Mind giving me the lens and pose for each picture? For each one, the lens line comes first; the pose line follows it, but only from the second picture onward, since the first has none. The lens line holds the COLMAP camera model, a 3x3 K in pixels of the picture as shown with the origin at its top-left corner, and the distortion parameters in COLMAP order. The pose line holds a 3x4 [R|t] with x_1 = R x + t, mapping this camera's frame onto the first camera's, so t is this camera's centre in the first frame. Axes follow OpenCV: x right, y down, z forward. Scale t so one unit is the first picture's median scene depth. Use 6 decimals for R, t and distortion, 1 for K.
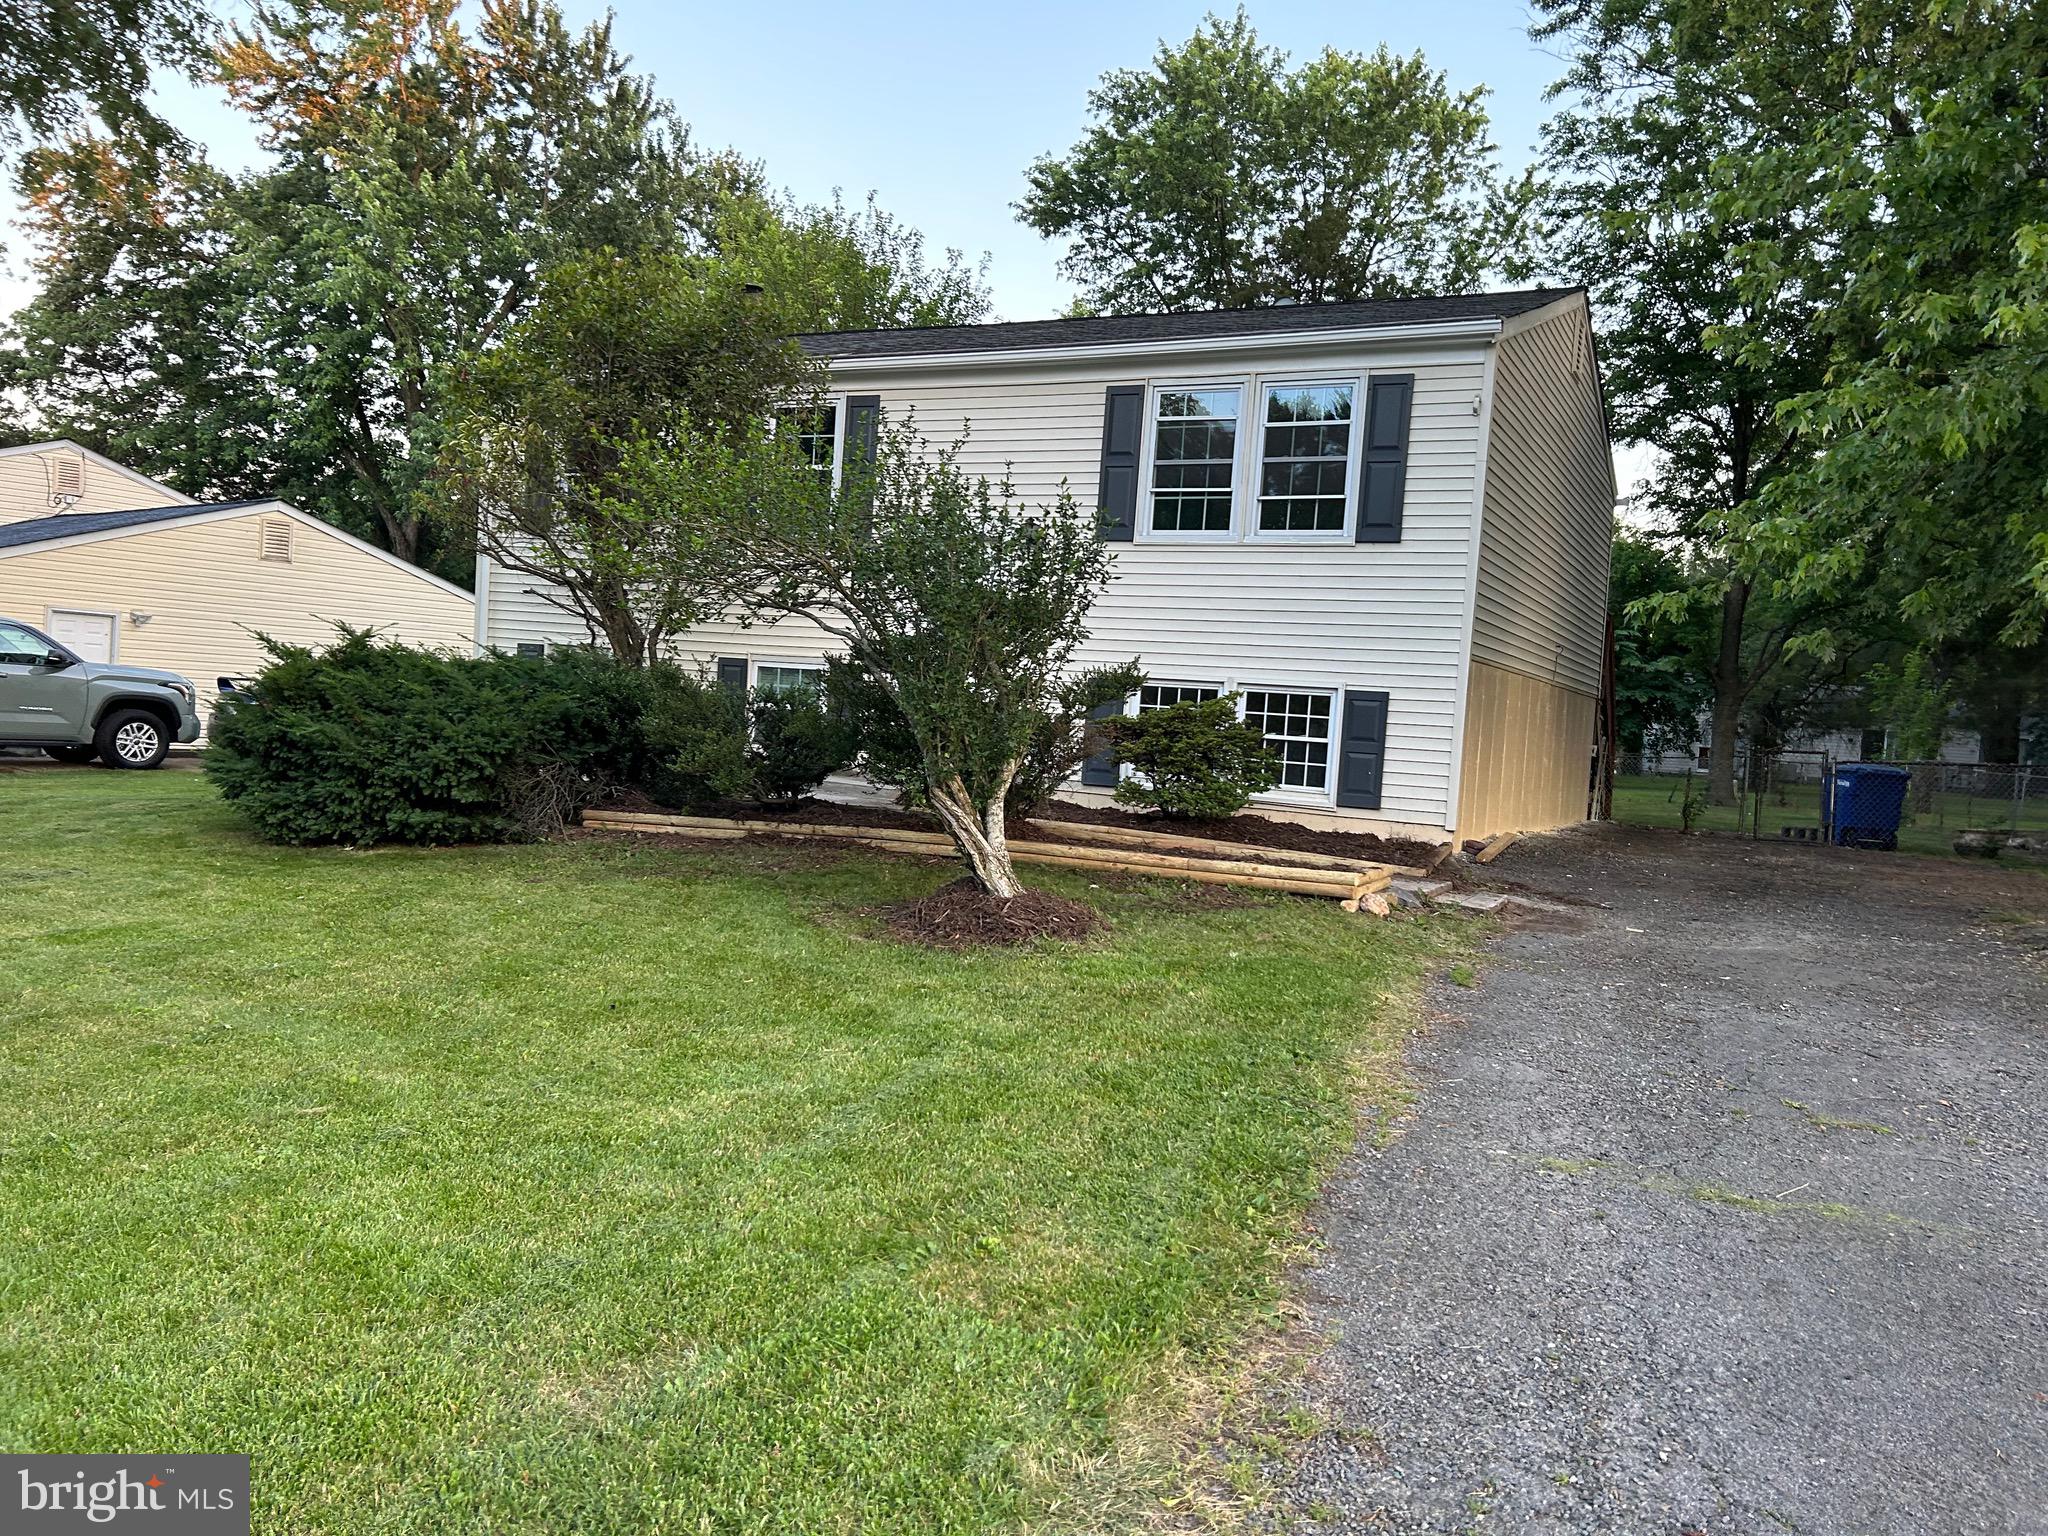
lens RADIAL K [[1561.8, 0, 1034.6], [0, 1561.8, 780.0], [0, 0, 1]] dist [0.079335, -0.101777]
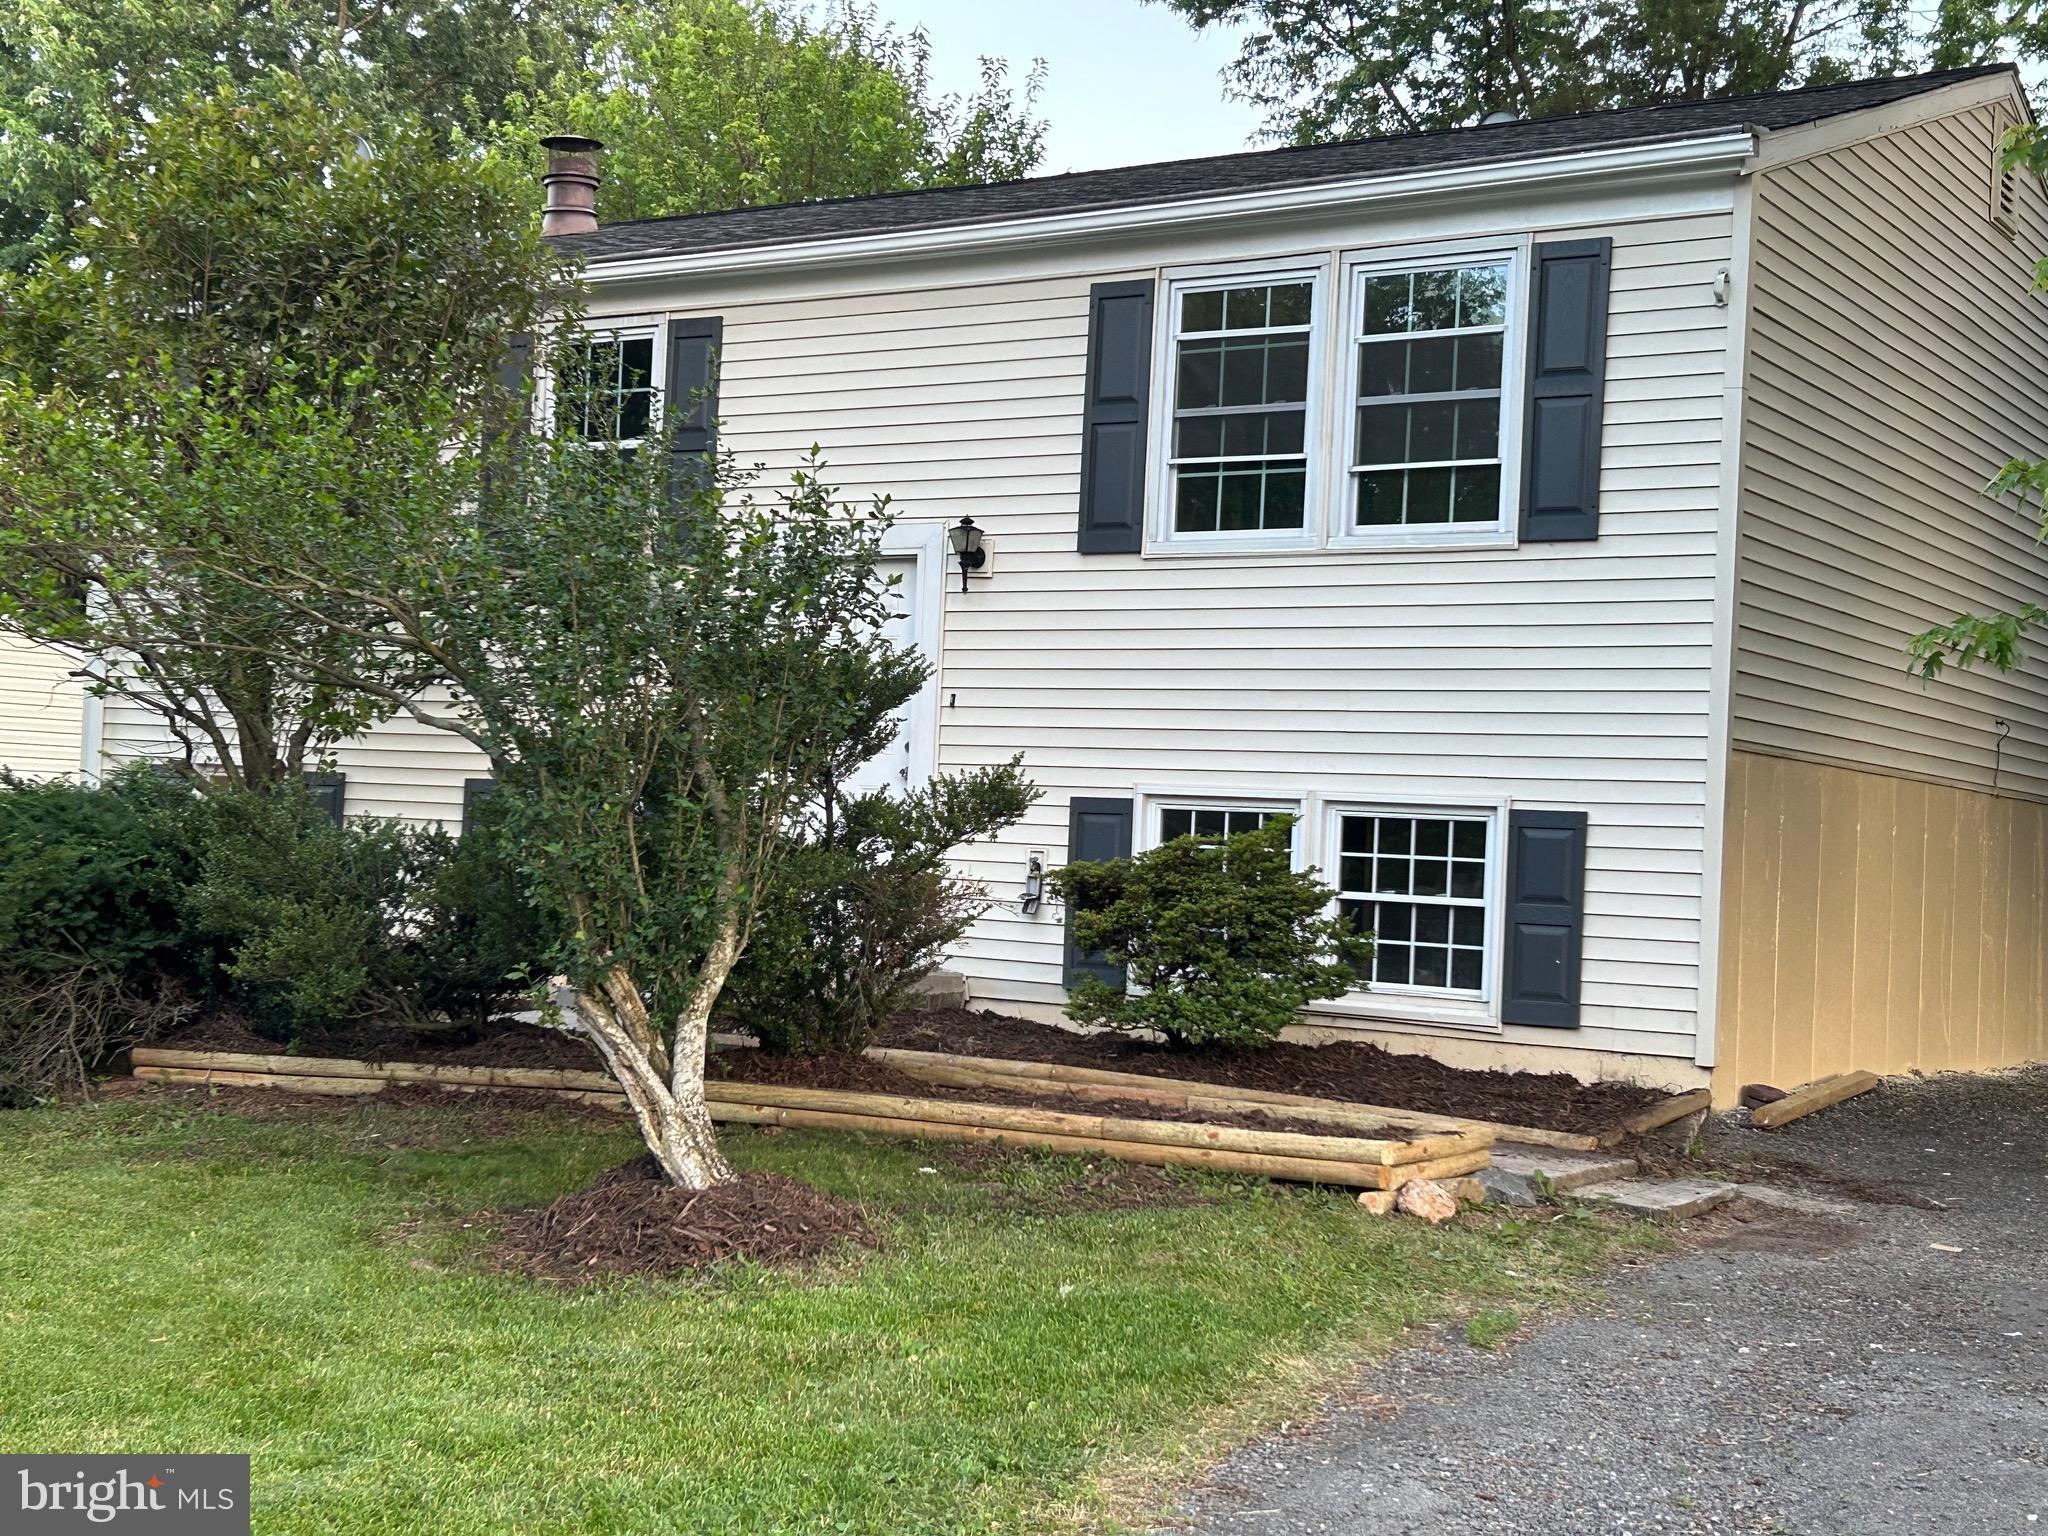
lens RADIAL K [[2822.5, 0, 1000.1], [0, 2822.5, 770.9], [0, 0, 1]] dist [0.223817, -0.702235]
pose [[0.993236, -0.024024, -0.113605, 0.133917], [0.014934, 0.996667, -0.080202, 0.005983], [0.115153, 0.077963, 0.990284, -0.003937]]
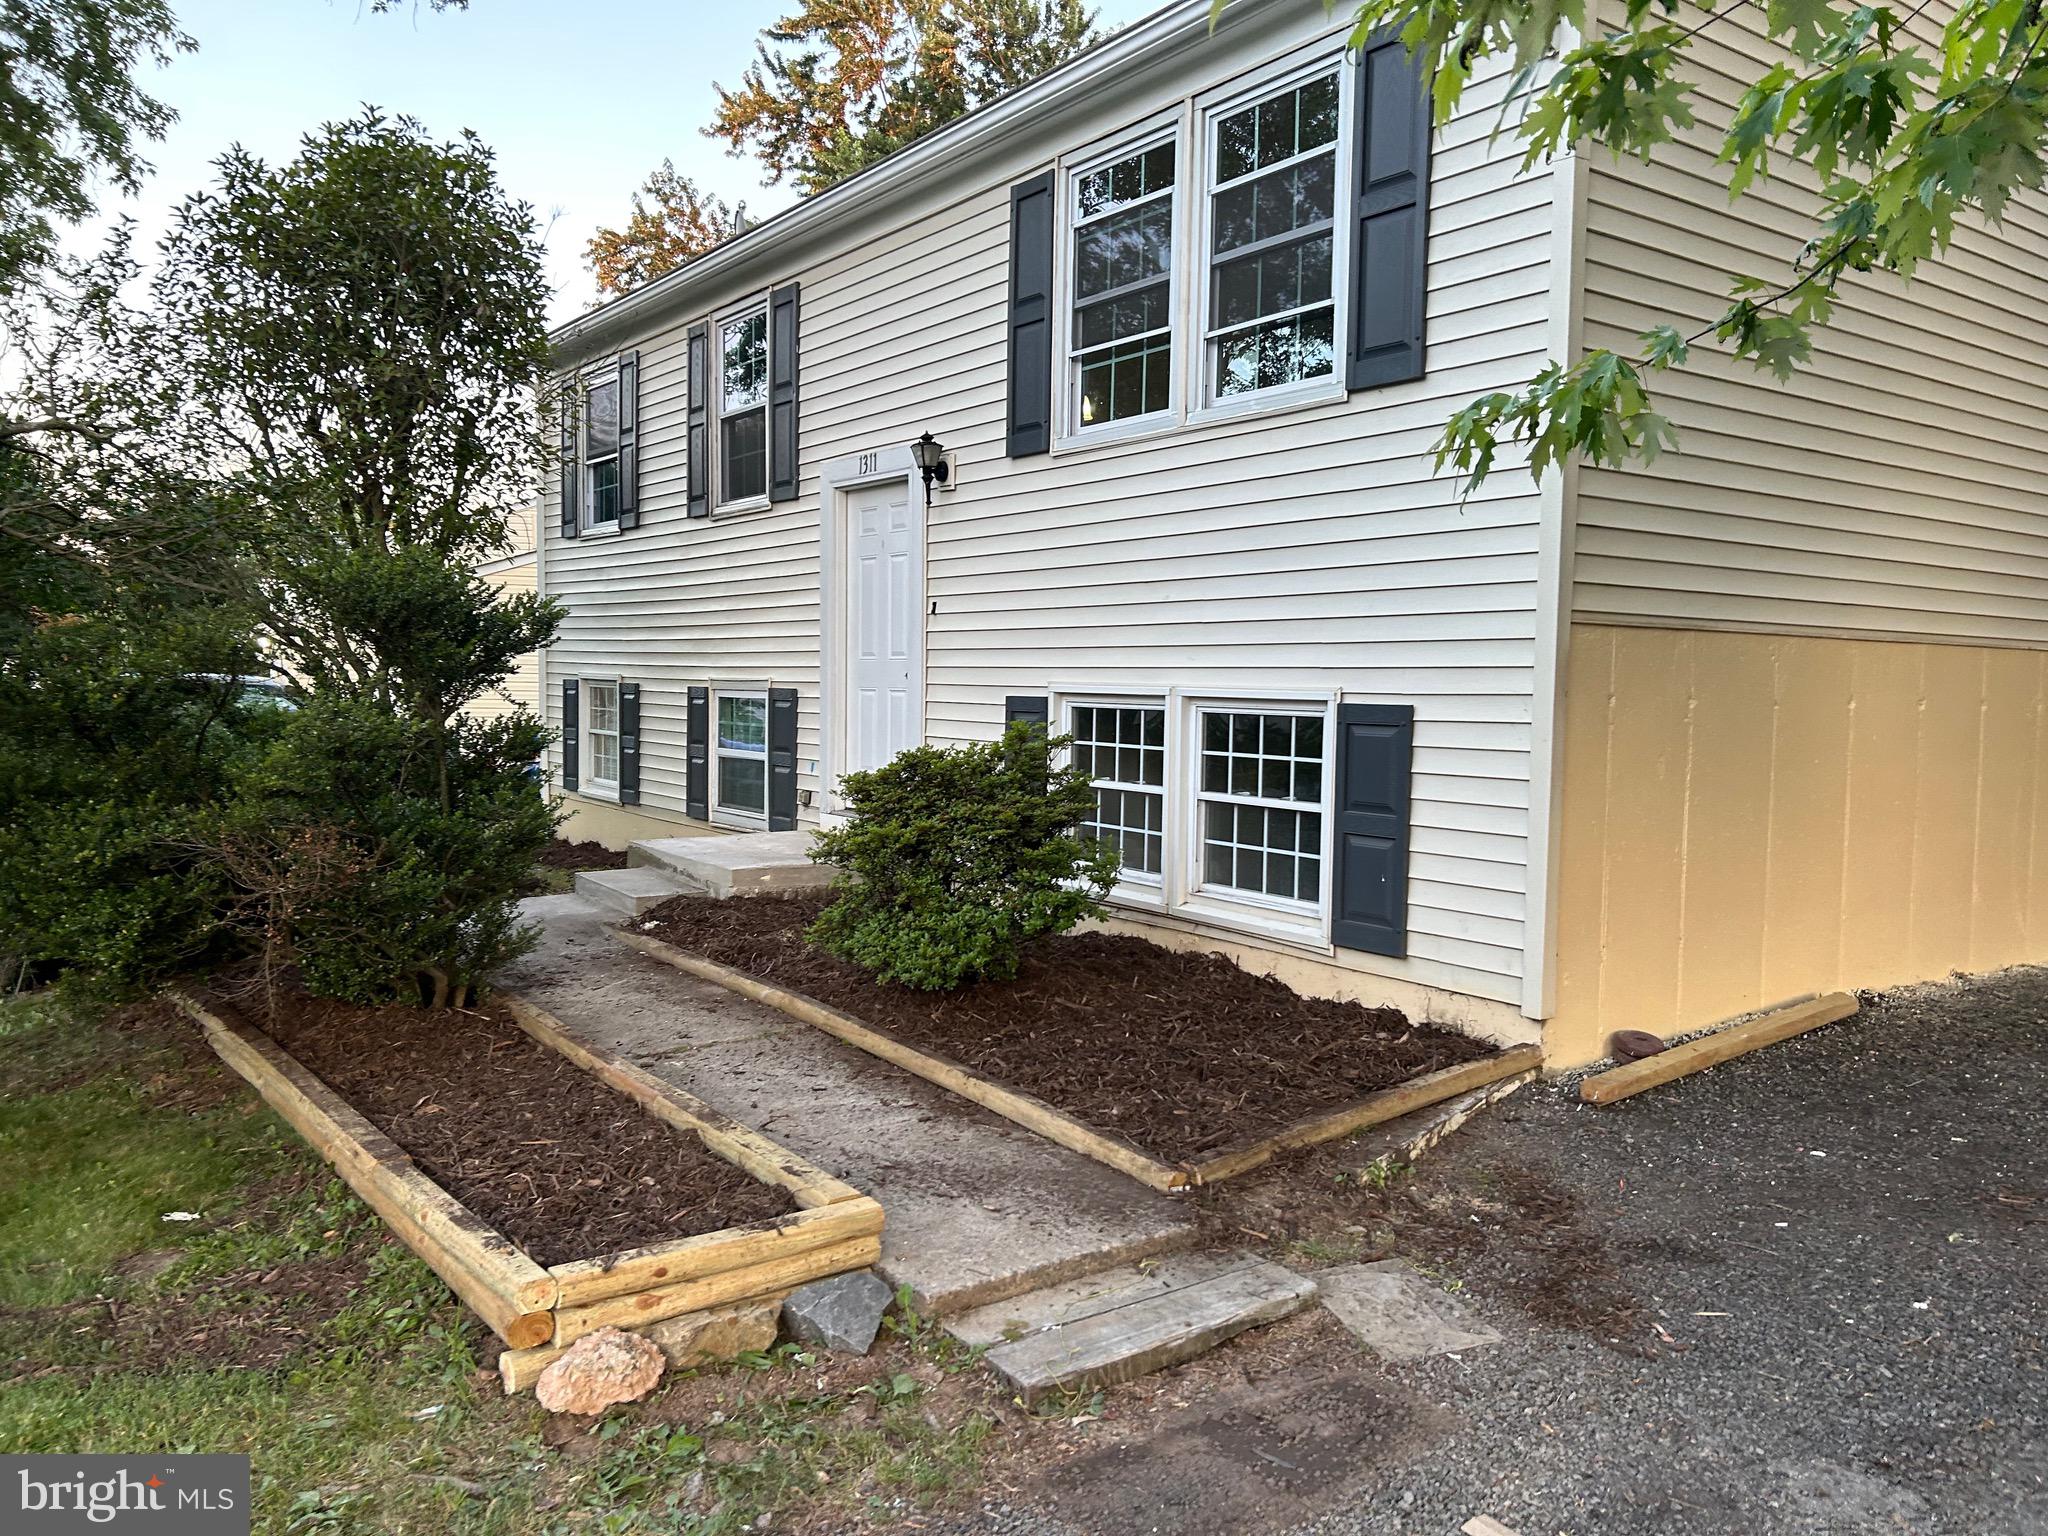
lens RADIAL K [[1547.3, 0, 1024.0], [0, 1547.3, 768.0], [0, 0, 1]] dist [0.099396, -0.116855]
pose [[0.882220, -0.024803, -0.470183, 0.335089], [0.020397, 0.999687, -0.014463, -0.032736], [0.470394, 0.003169, 0.882451, 0.531593]]
